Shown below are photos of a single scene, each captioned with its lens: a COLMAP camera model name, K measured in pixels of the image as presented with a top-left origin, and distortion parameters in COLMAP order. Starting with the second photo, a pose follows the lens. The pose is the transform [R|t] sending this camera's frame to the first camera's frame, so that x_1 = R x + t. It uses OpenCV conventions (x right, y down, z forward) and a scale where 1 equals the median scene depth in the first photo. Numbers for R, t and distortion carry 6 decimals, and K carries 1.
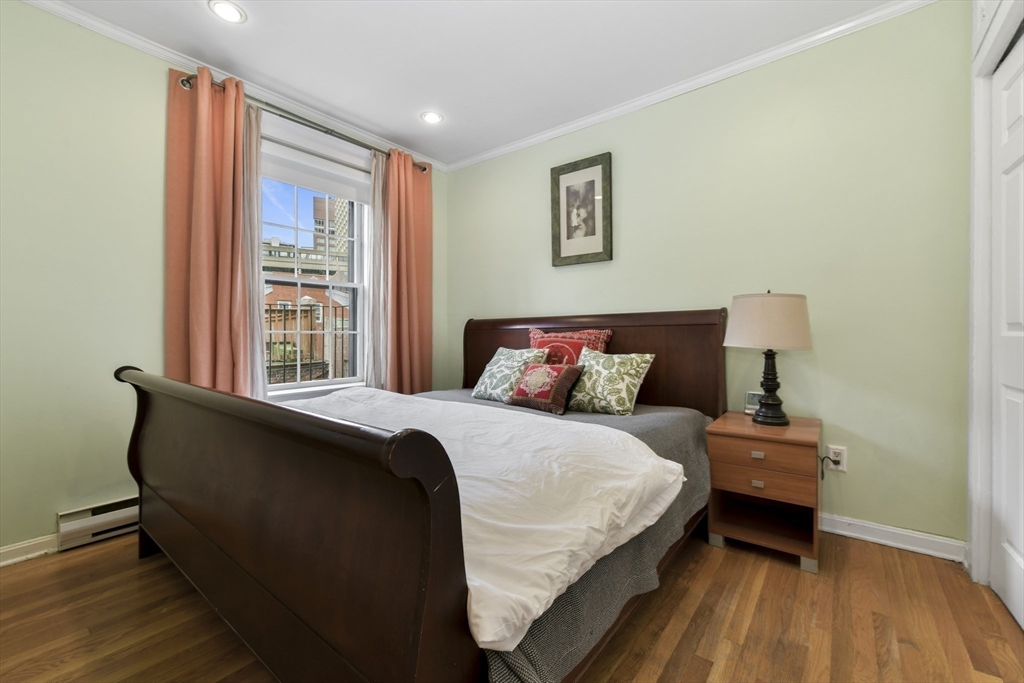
lens RADIAL K [[425.9, 0, 509.9], [0, 425.9, 337.1], [0, 0, 1]] dist [-0.000458, 0.000085]
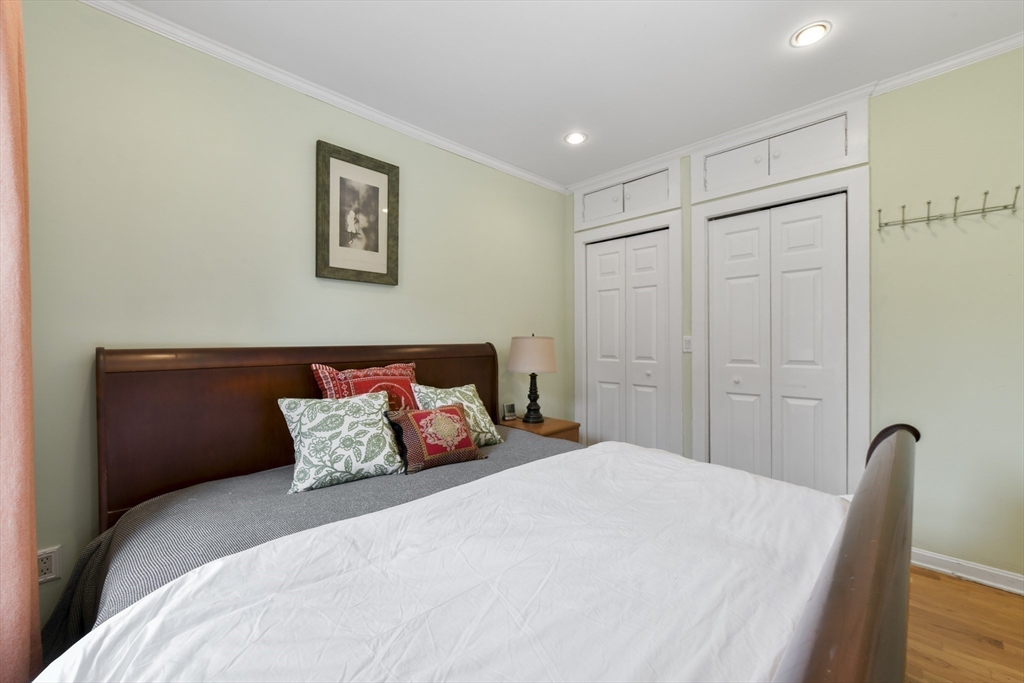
lens RADIAL K [[411.7, 0, 517.3], [0, 411.7, 343.0], [0, 0, 1]] dist [0.000076, 0.000406]
pose [[0.124795, 0.003237, 0.992177, -0.590108], [0.013907, 0.999891, -0.005011, -0.049672], [-0.992085, 0.014423, 0.124737, 0.628575]]
